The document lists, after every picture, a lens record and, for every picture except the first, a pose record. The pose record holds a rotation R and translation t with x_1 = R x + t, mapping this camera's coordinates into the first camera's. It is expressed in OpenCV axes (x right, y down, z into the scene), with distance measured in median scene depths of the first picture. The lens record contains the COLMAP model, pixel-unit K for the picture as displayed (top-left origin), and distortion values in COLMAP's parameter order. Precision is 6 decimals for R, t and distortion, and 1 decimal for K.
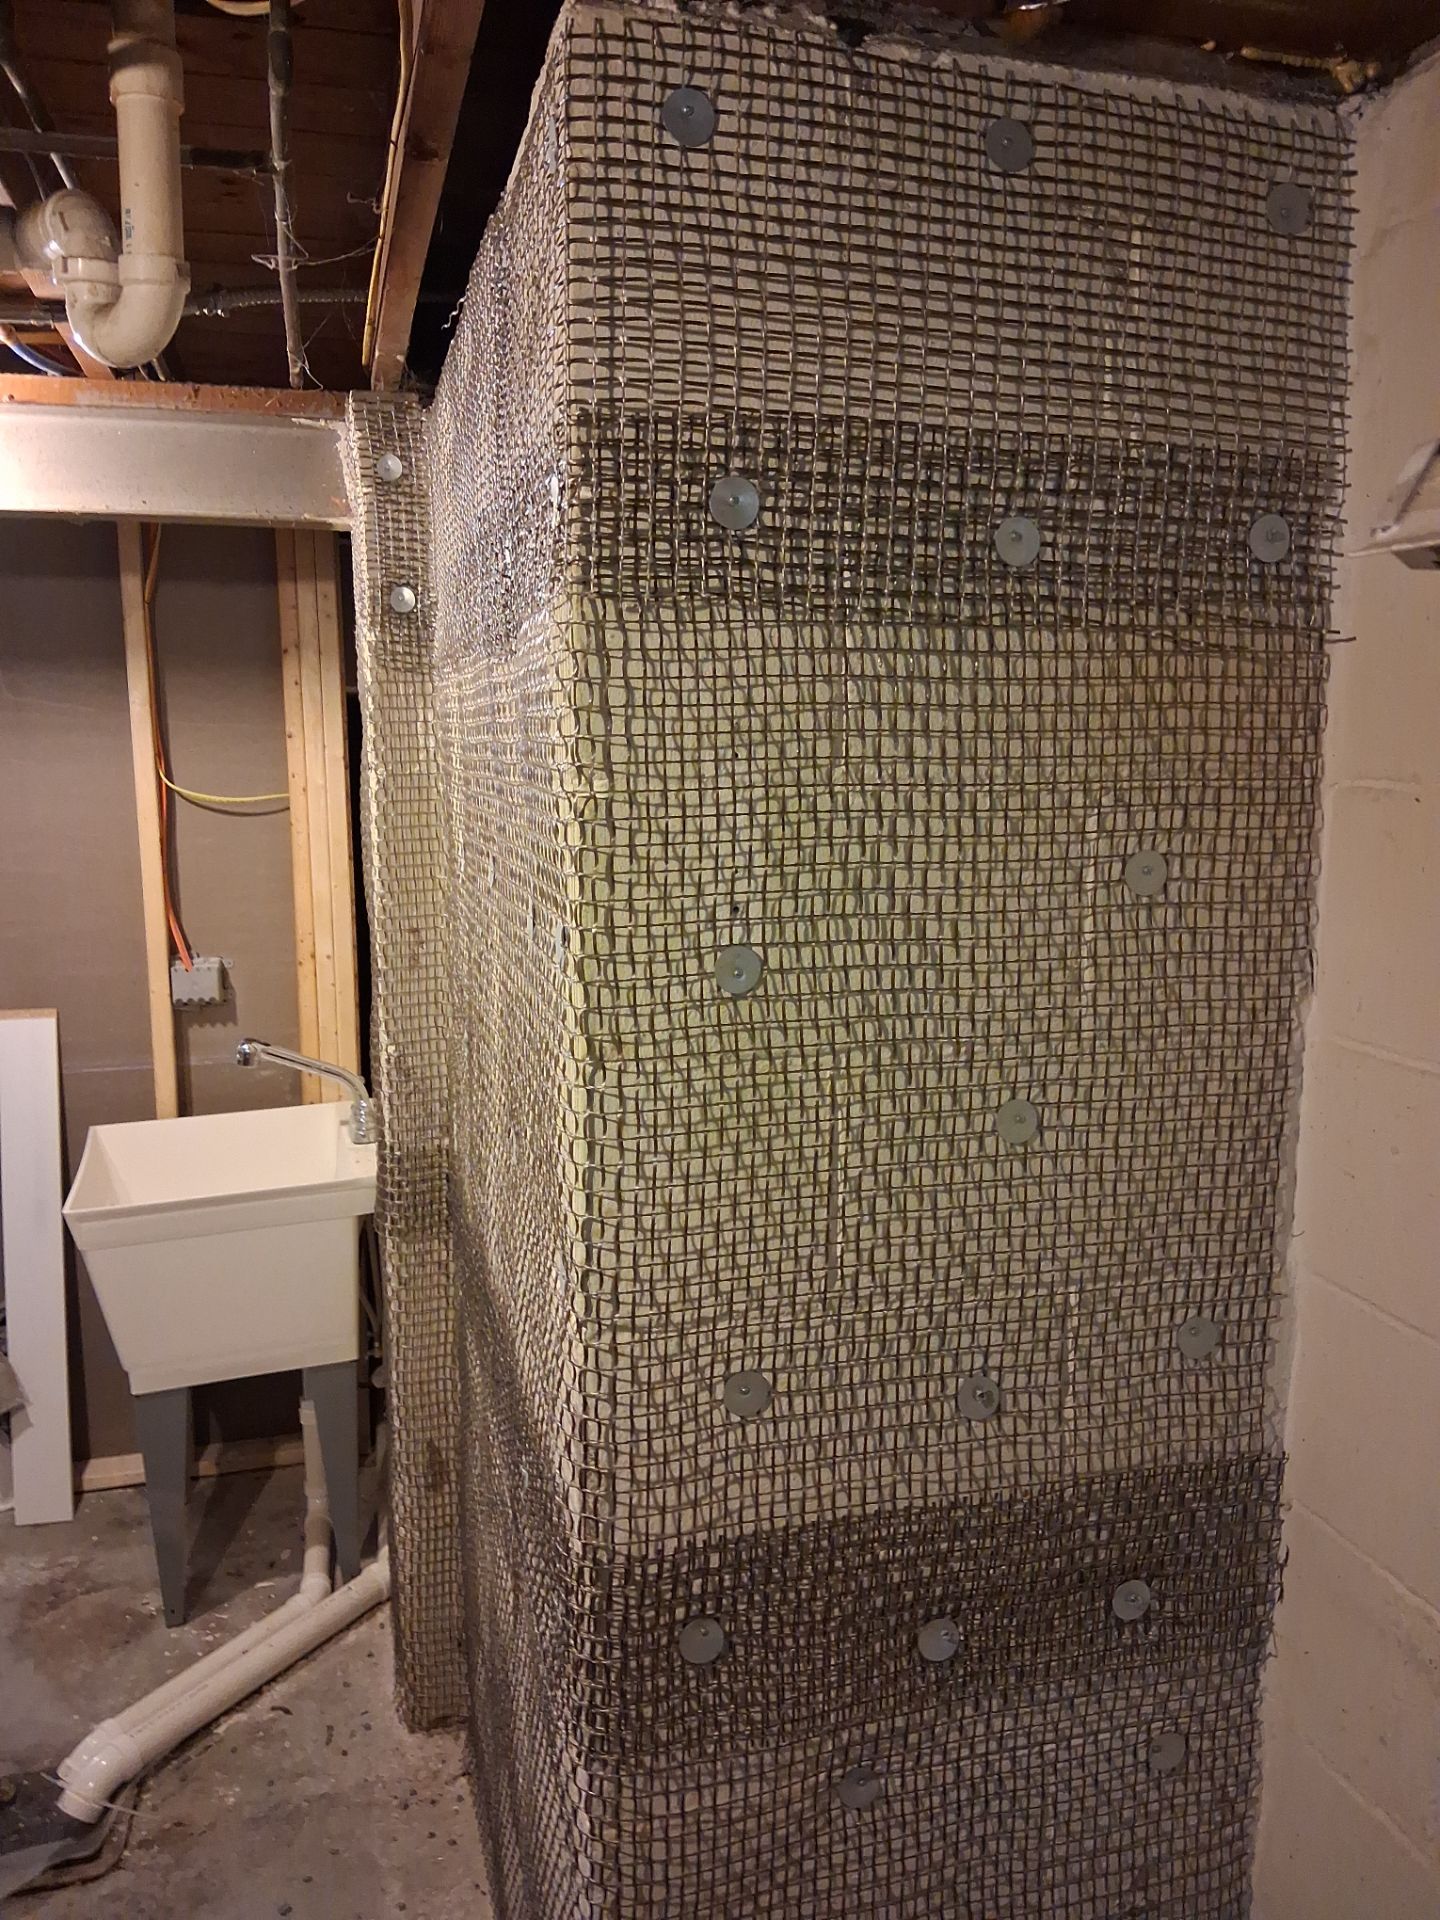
lens RADIAL K [[1436.9, 0, 726.0], [0, 1436.9, 976.4], [0, 0, 1]] dist [0.111607, -0.193230]
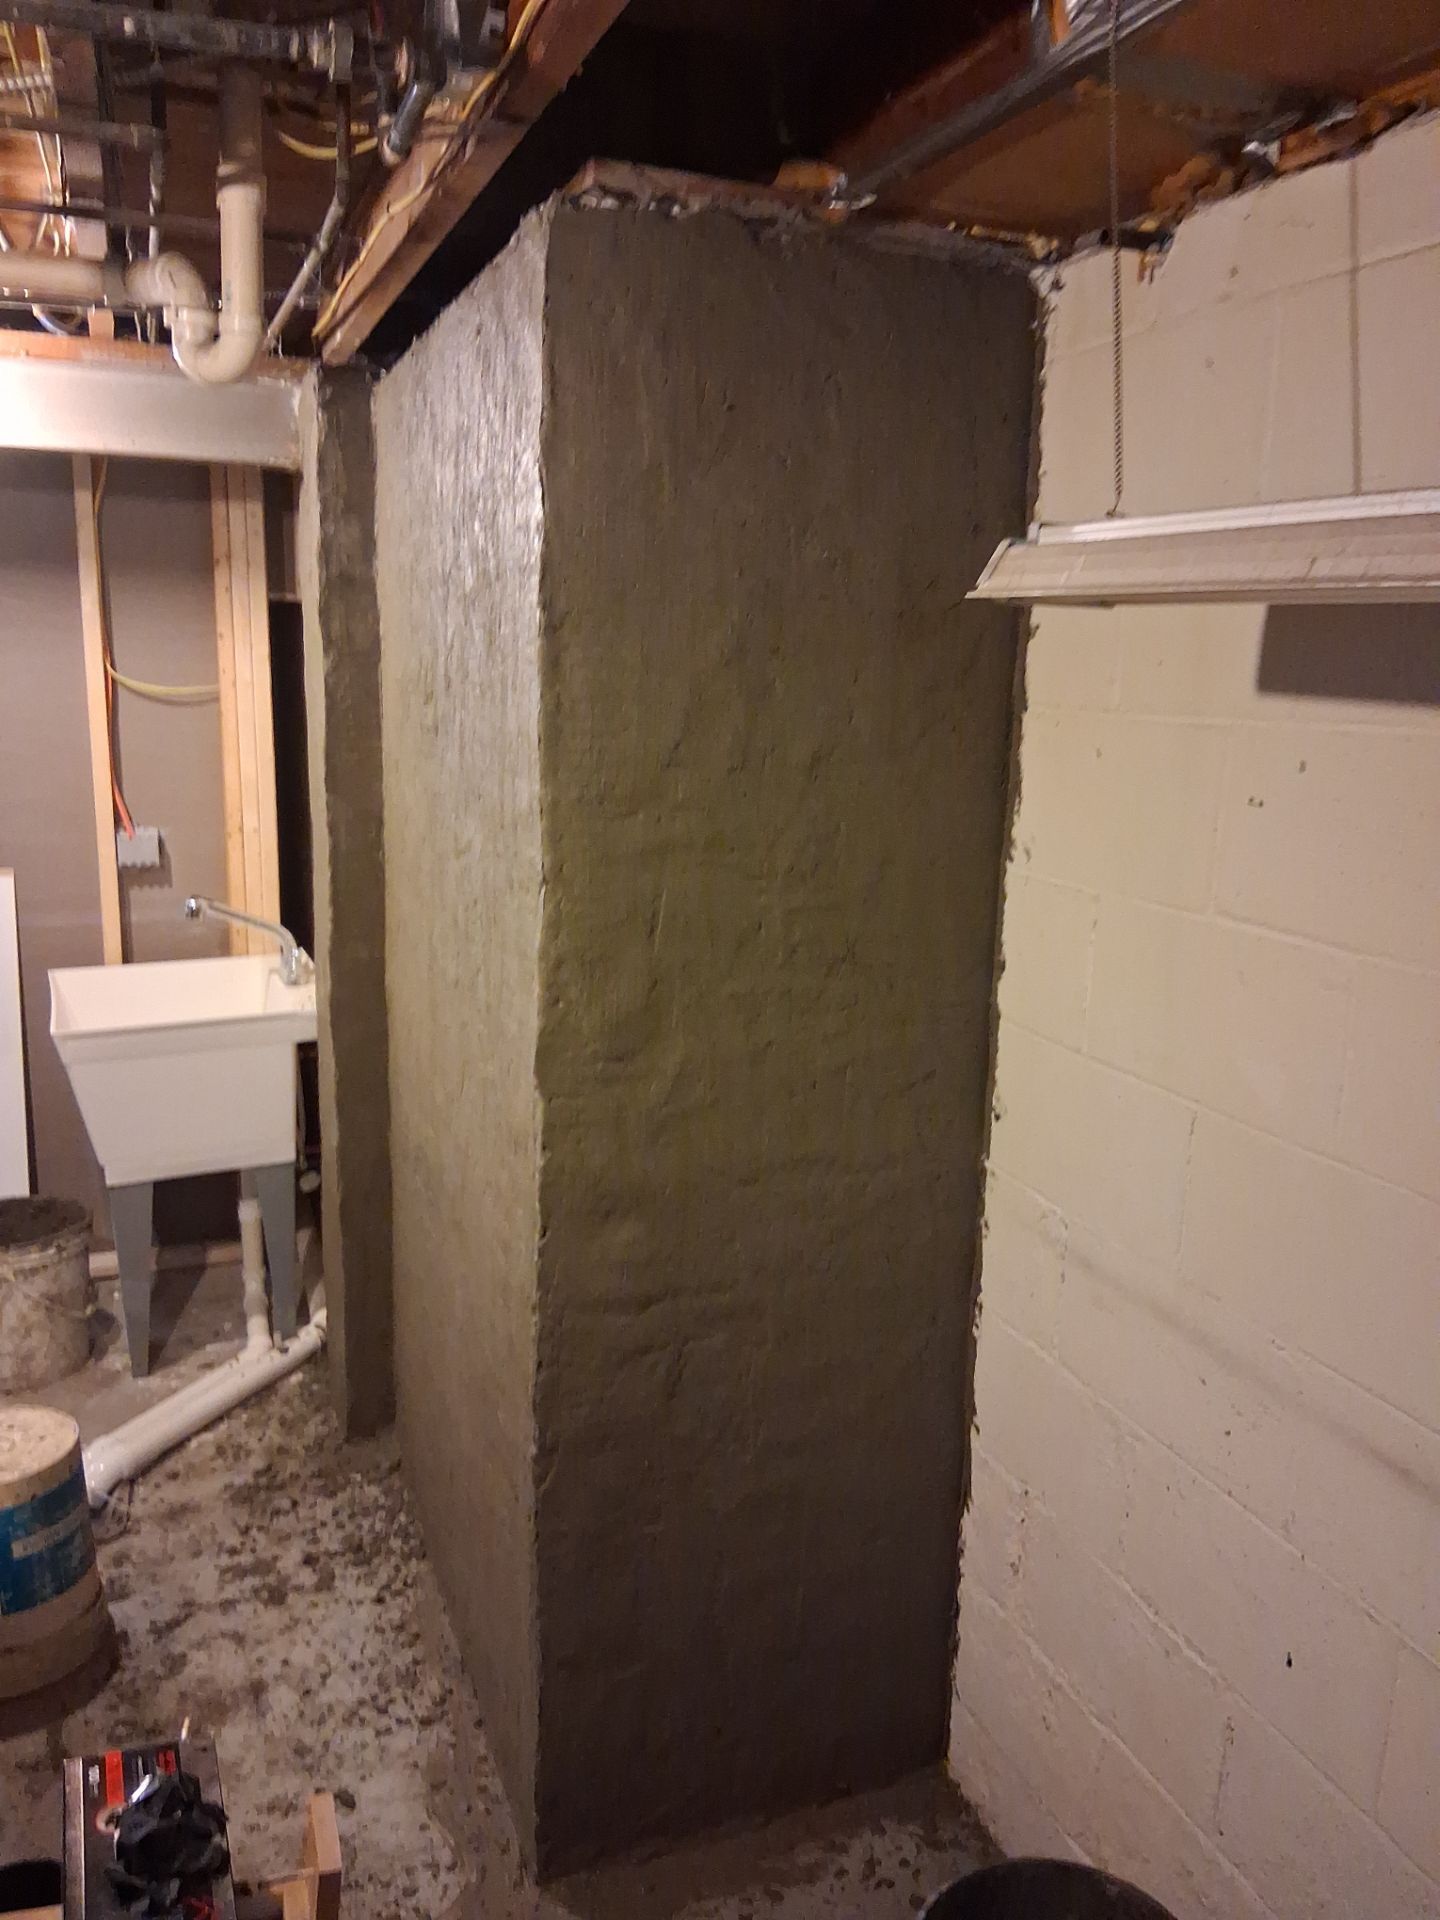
lens RADIAL K [[1436.9, 0, 726.0], [0, 1436.9, 976.4], [0, 0, 1]] dist [0.111607, -0.193230]
pose [[0.993856, 0.006939, 0.110464, -0.029623], [-0.014106, 0.997835, 0.064238, 0.026460], [-0.109779, -0.065402, 0.991802, -0.225873]]
